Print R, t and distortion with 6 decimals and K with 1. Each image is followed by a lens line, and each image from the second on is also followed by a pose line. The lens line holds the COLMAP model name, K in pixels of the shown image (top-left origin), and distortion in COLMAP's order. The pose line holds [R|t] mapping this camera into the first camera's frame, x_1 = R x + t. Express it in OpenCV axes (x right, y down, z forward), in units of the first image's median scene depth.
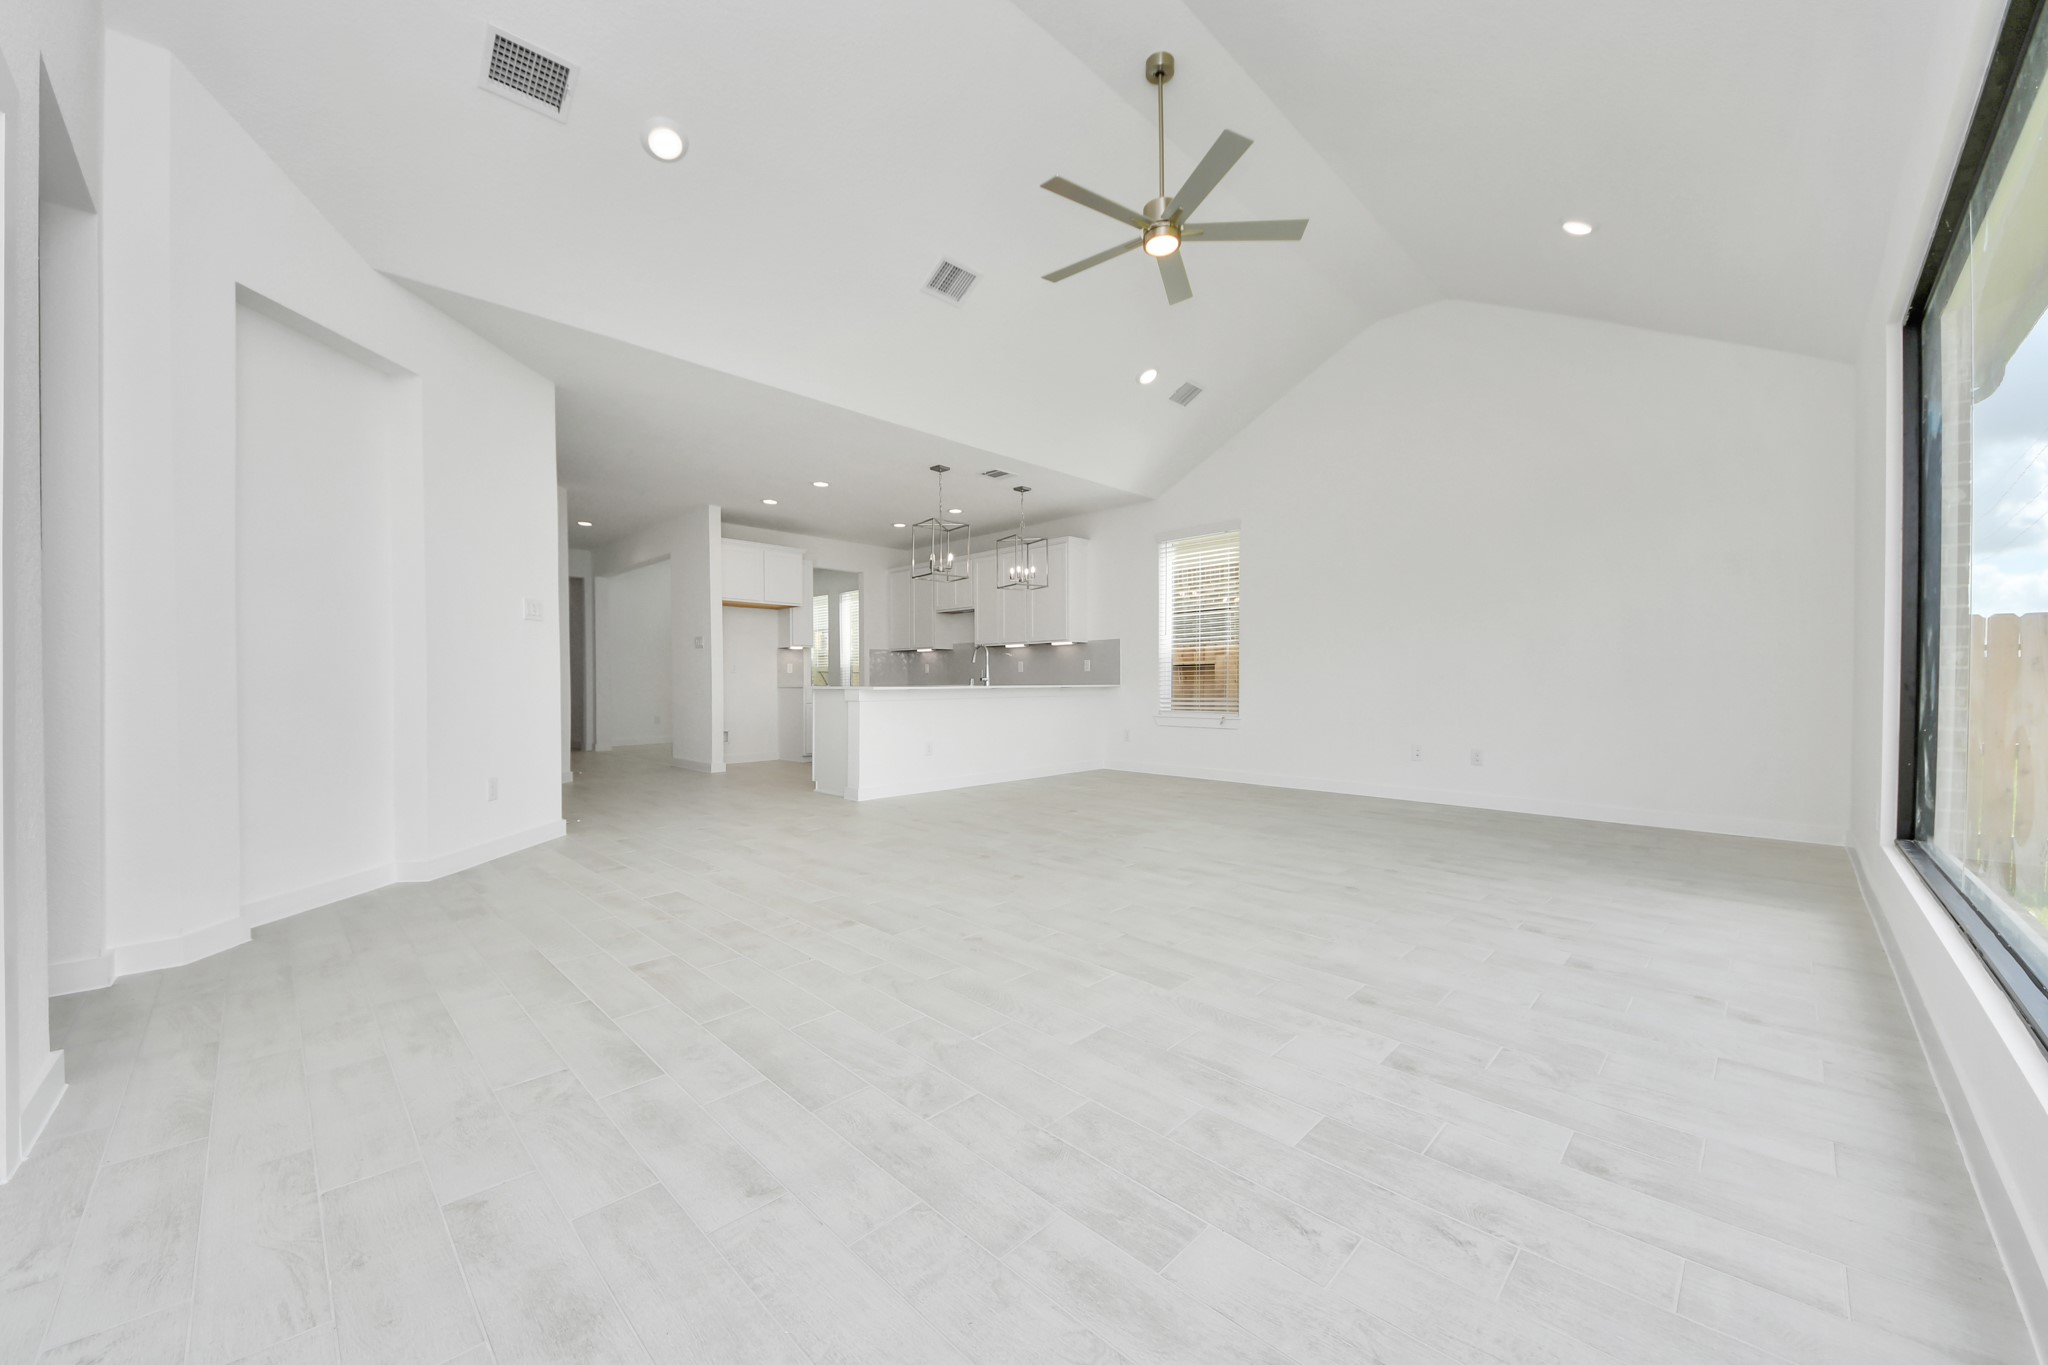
lens RADIAL K [[729.7, 0, 991.5], [0, 729.7, 700.3], [0, 0, 1]] dist [0.007408, -0.011926]
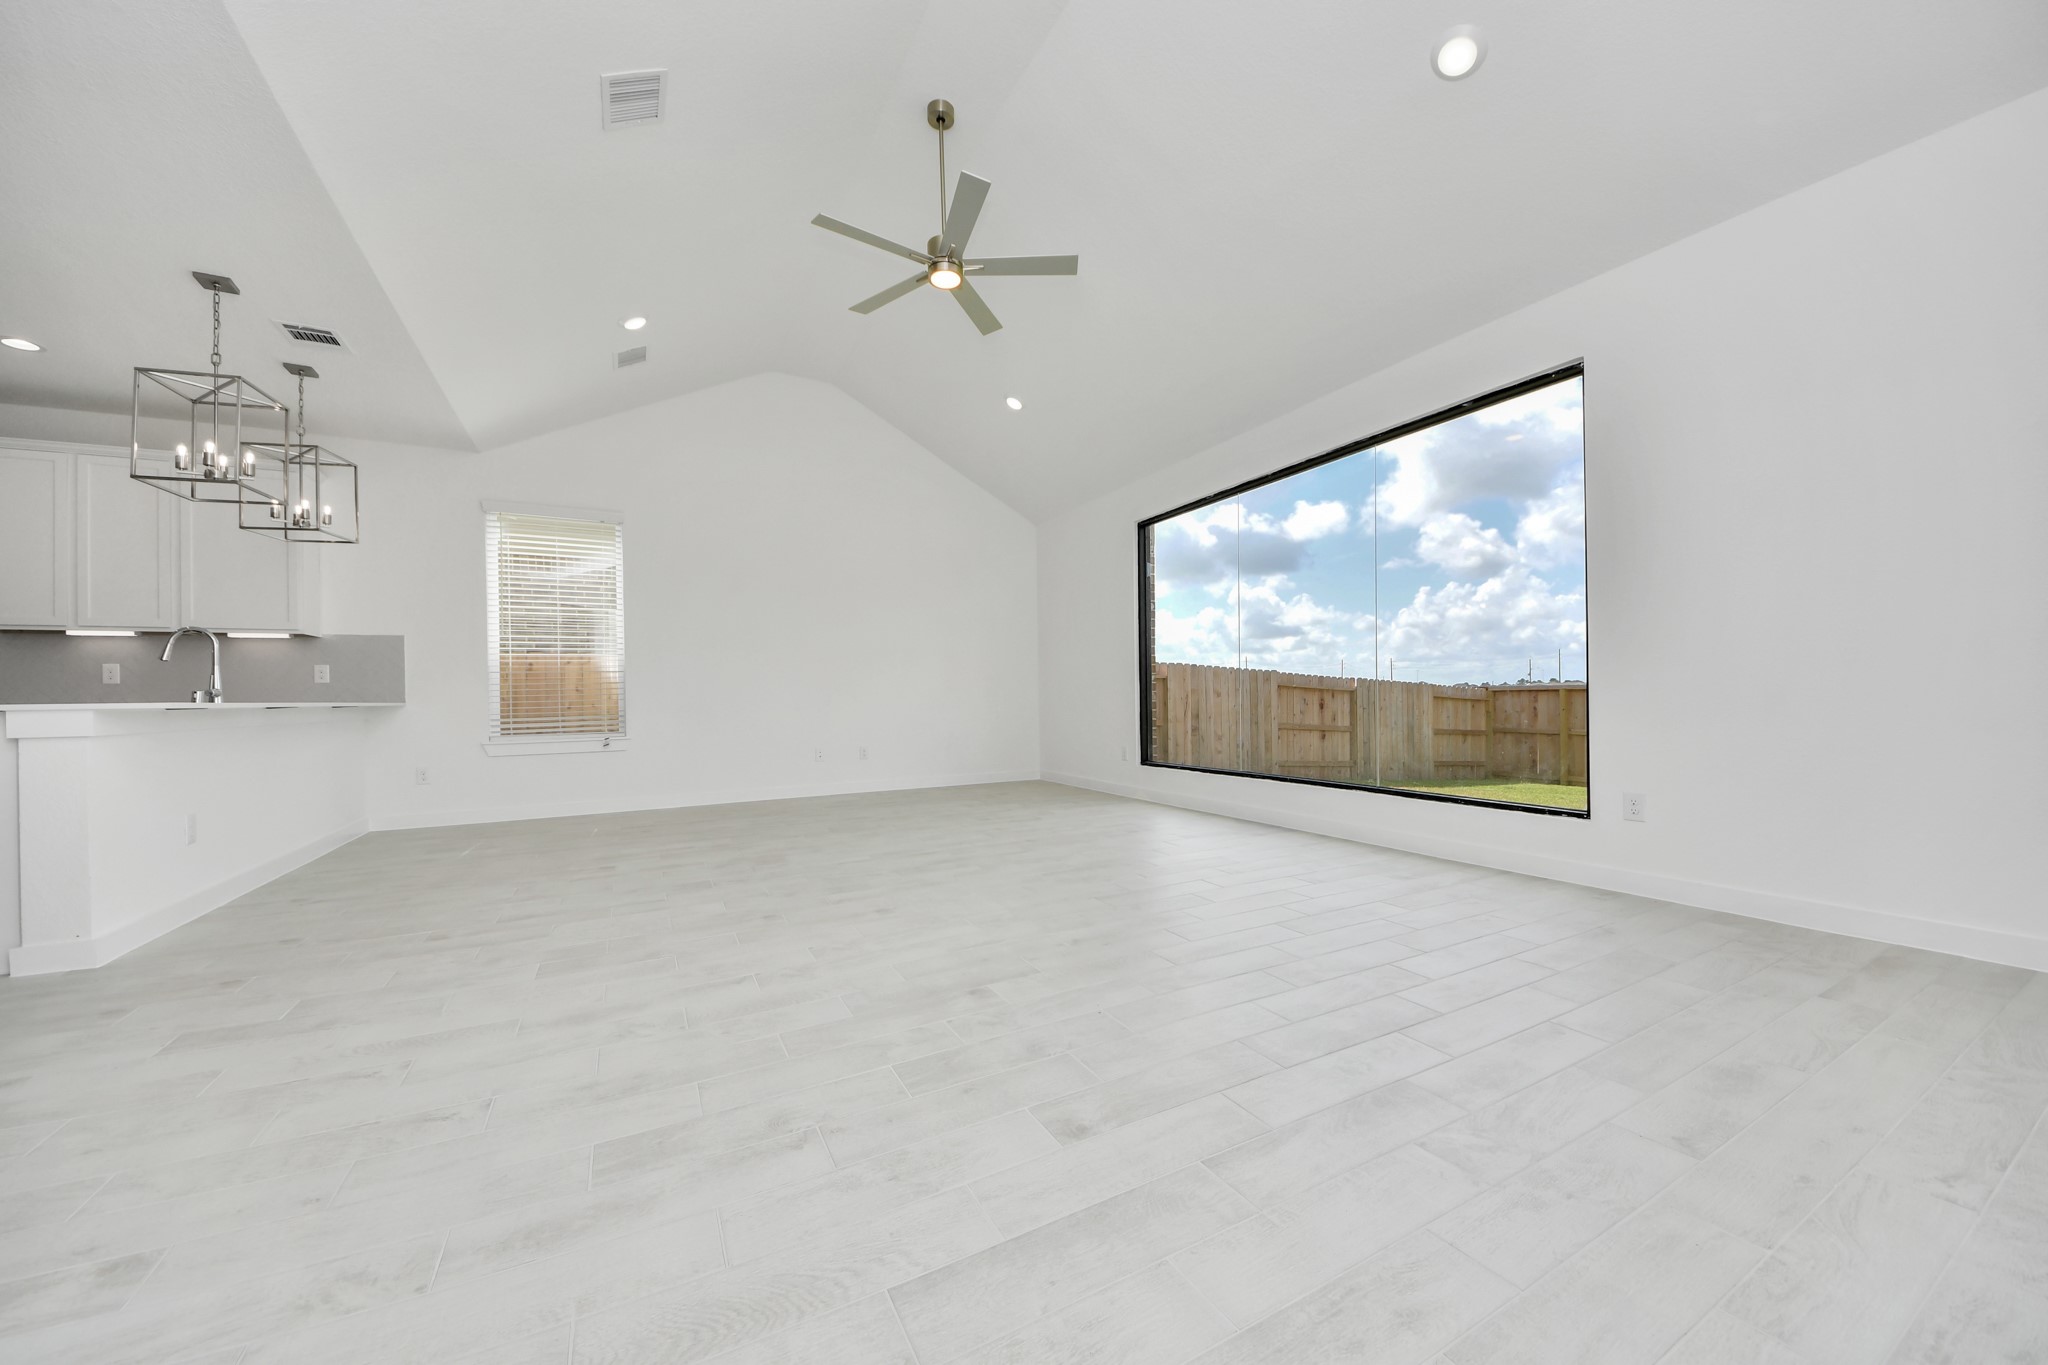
lens RADIAL K [[734.0, 0, 1021.3], [0, 734.0, 695.5], [0, 0, 1]] dist [0.019891, -0.015005]
pose [[0.285569, -0.000863, 0.958358, -0.424410], [0.039198, 0.999173, -0.010780, 0.002459], [-0.957556, 0.040644, 0.285367, 0.333852]]
